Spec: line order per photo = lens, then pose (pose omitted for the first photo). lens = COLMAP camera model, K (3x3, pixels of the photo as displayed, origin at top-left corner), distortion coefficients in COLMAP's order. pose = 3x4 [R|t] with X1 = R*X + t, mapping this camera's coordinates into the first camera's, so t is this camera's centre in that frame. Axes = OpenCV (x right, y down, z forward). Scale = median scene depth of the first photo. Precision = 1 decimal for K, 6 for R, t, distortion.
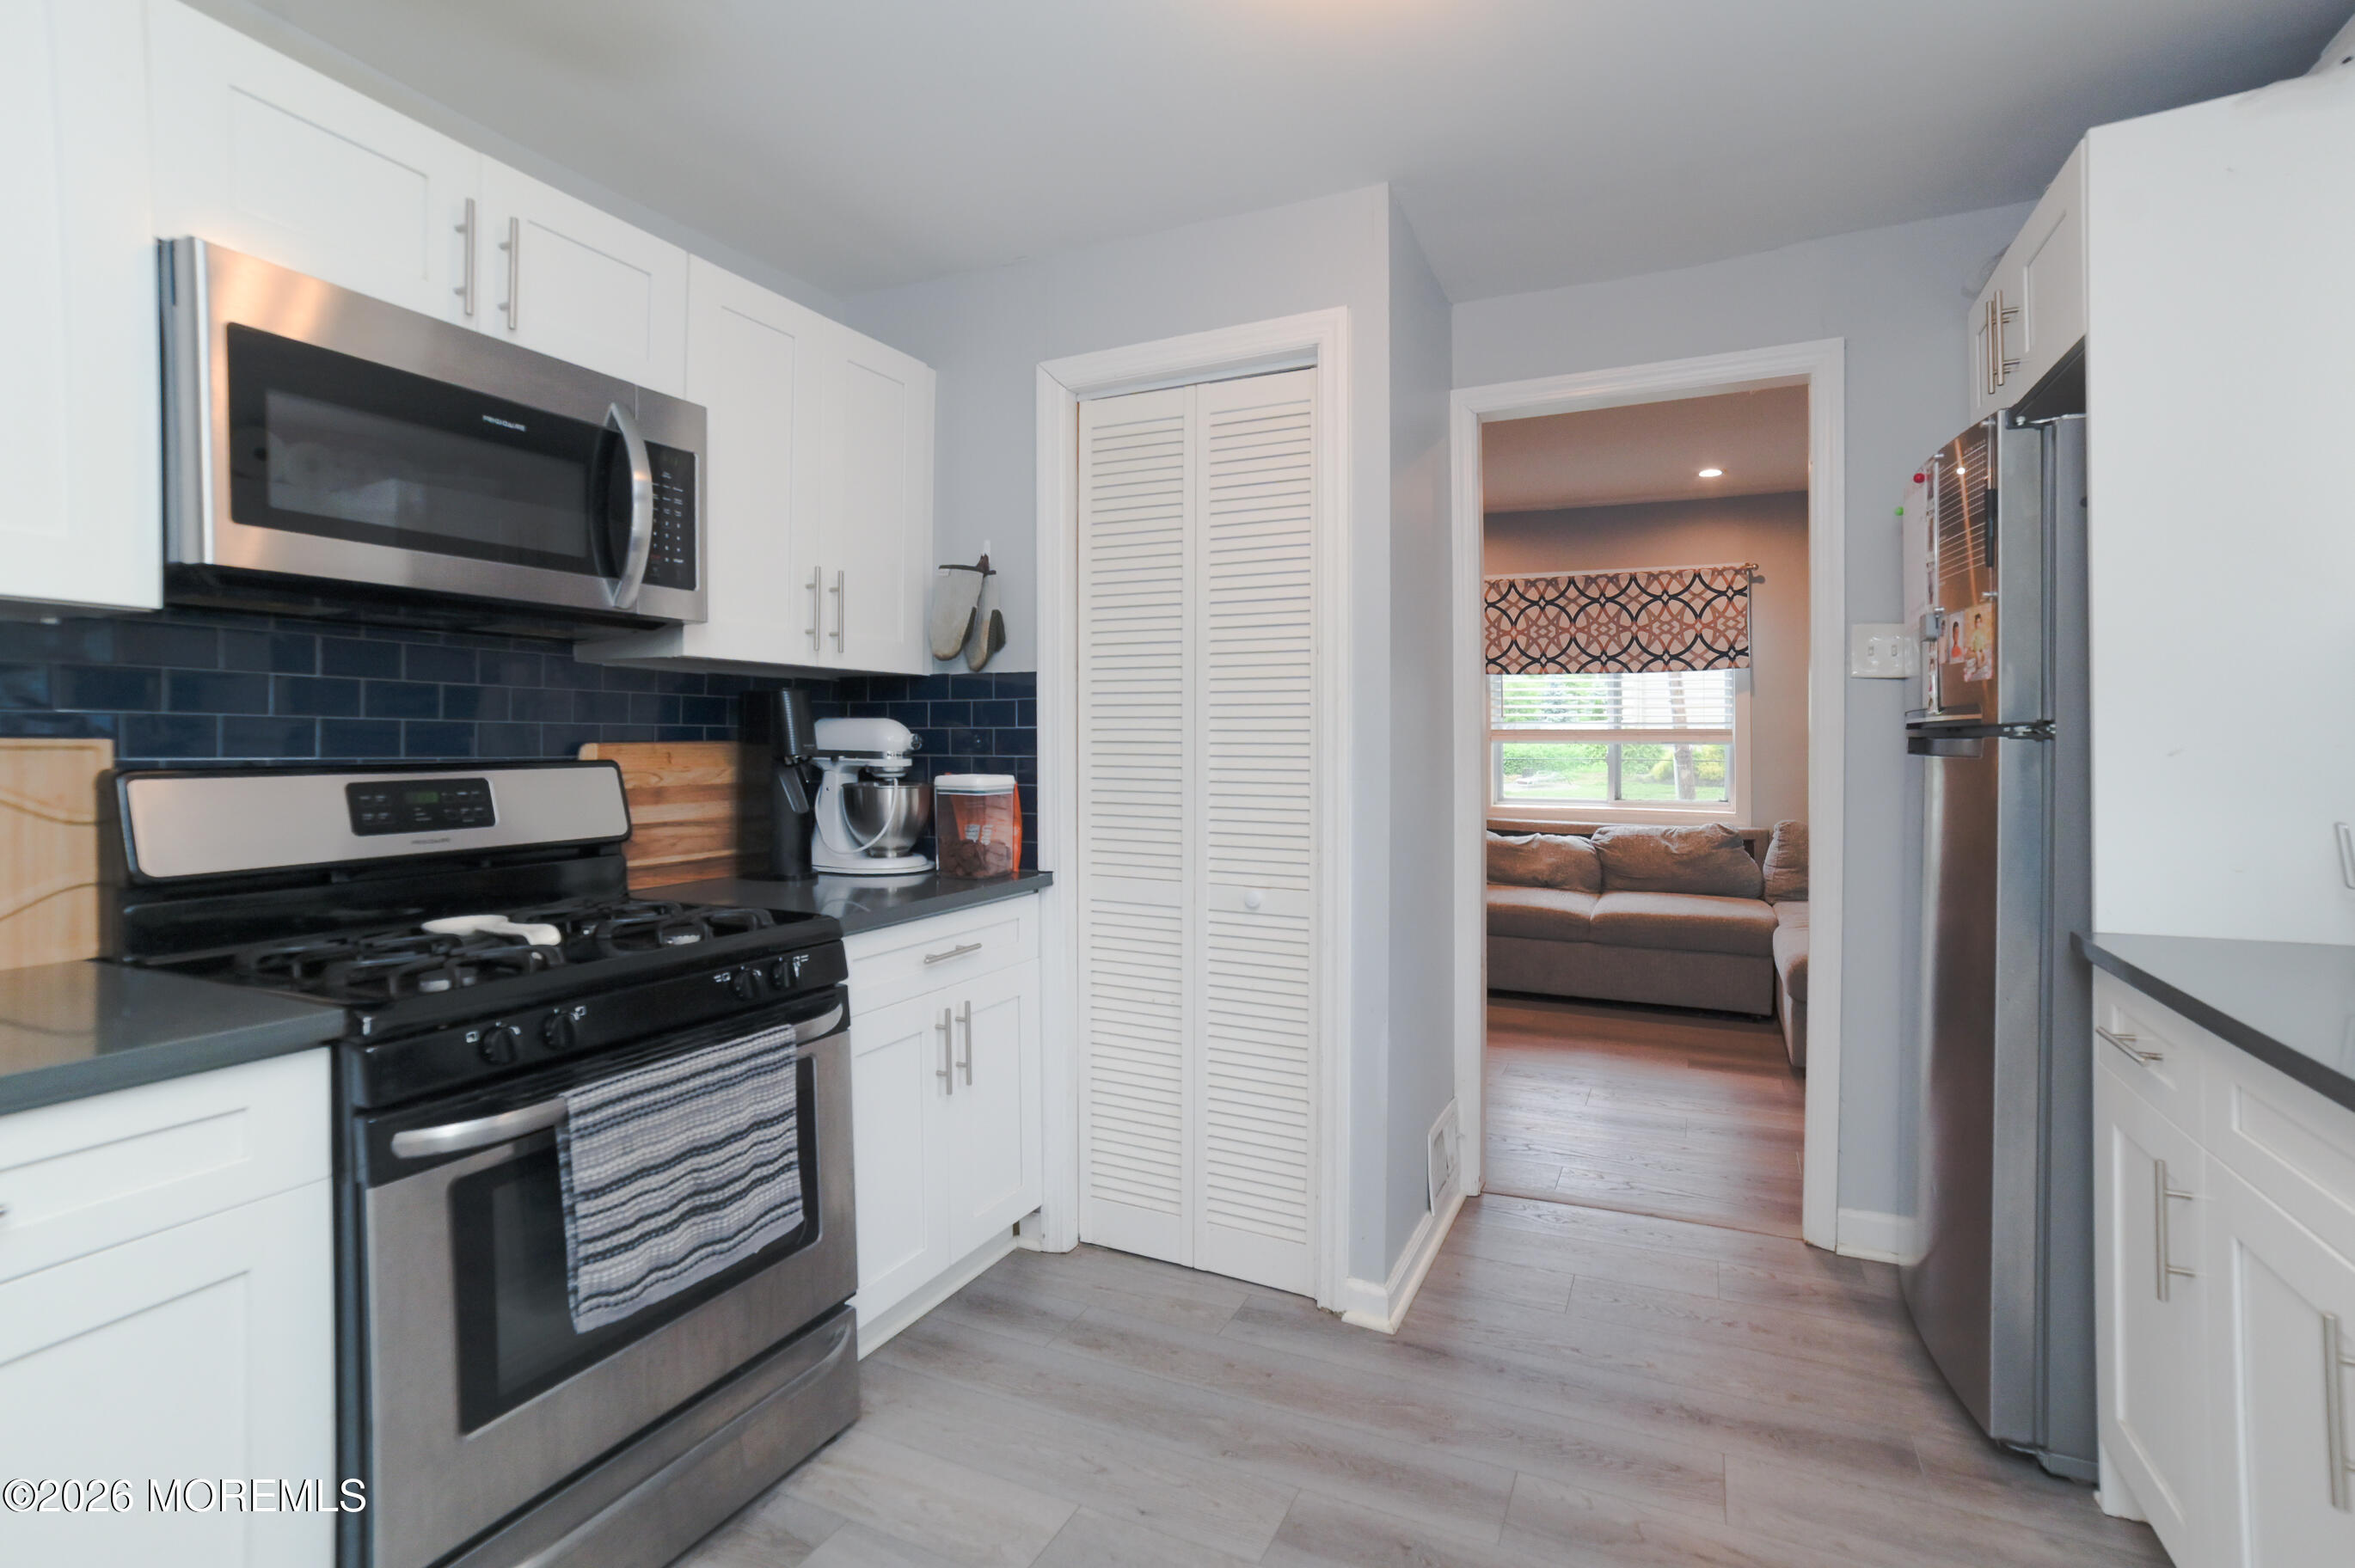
lens RADIAL K [[1072.0, 0, 1206.1], [0, 1072.0, 733.9], [0, 0, 1]] dist [-0.014667, 0.002203]
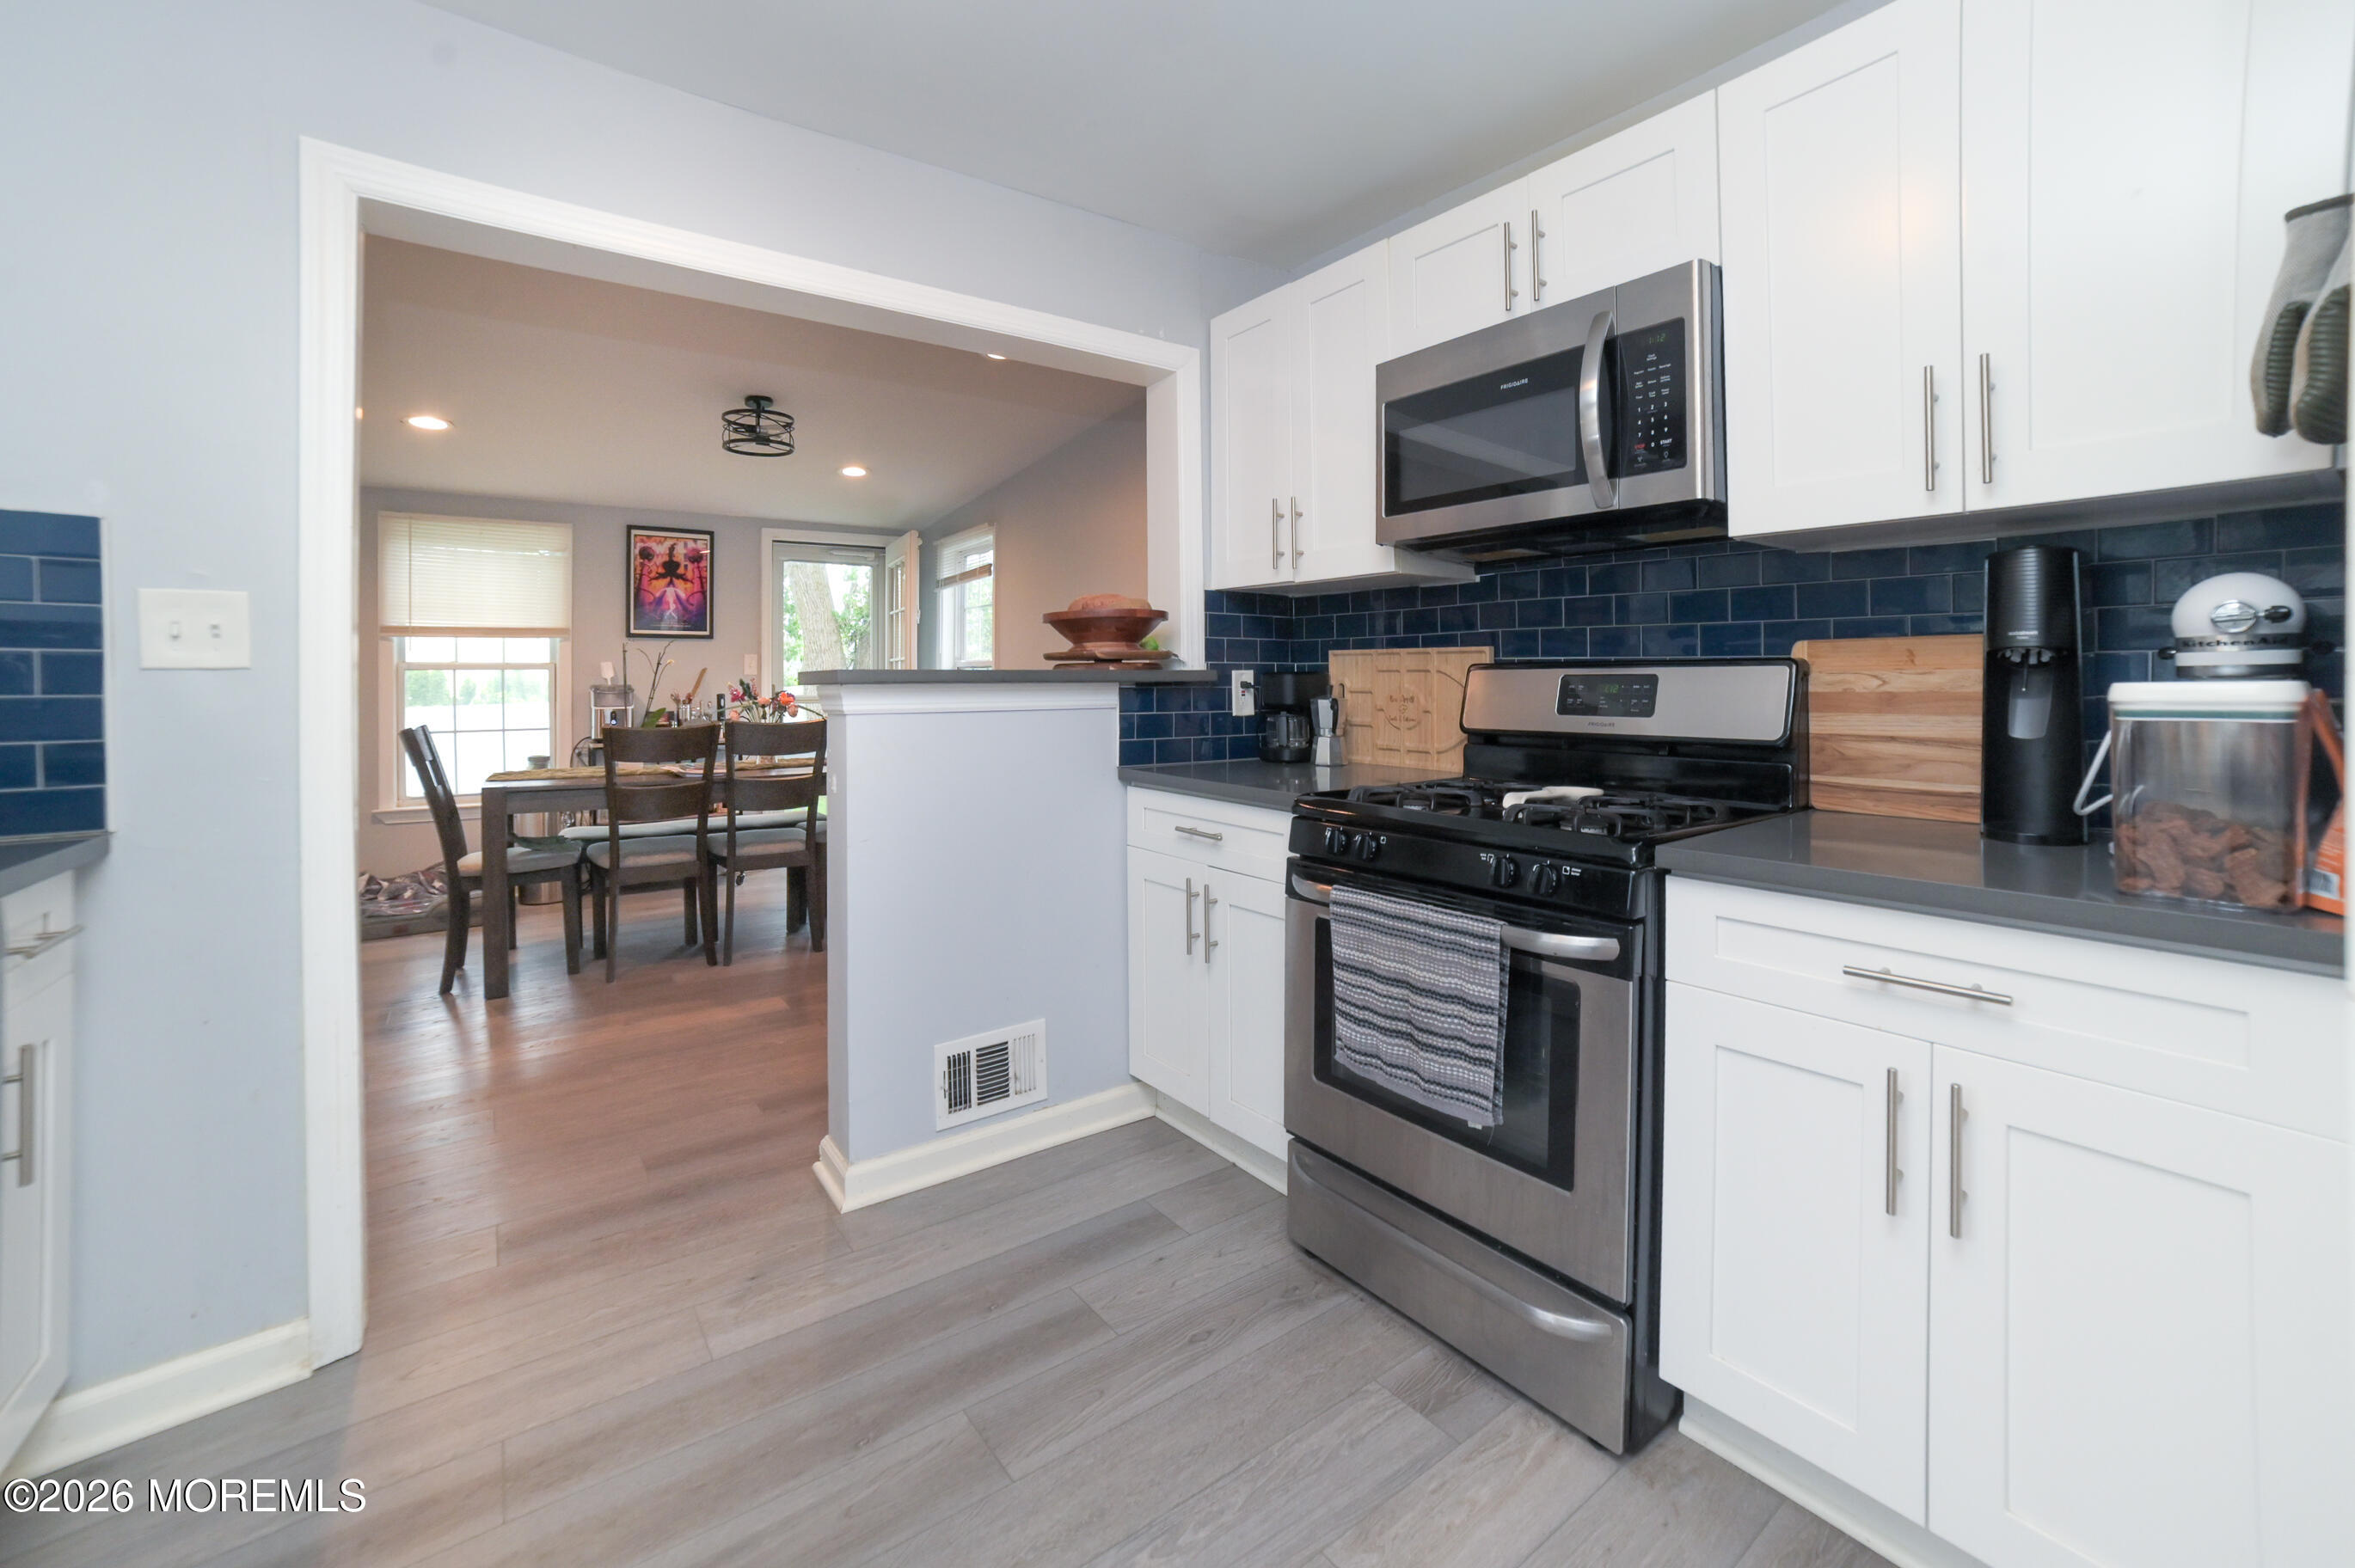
lens RADIAL K [[978.8, 0, 1126.5], [0, 978.8, 687.9], [0, 0, 1]] dist [-0.023289, 0.001816]
pose [[-0.497154, 0.007944, -0.867626, 0.535120], [0.005109, 0.999968, 0.006229, 0.050771], [0.867647, -0.001336, -0.497178, 1.123686]]
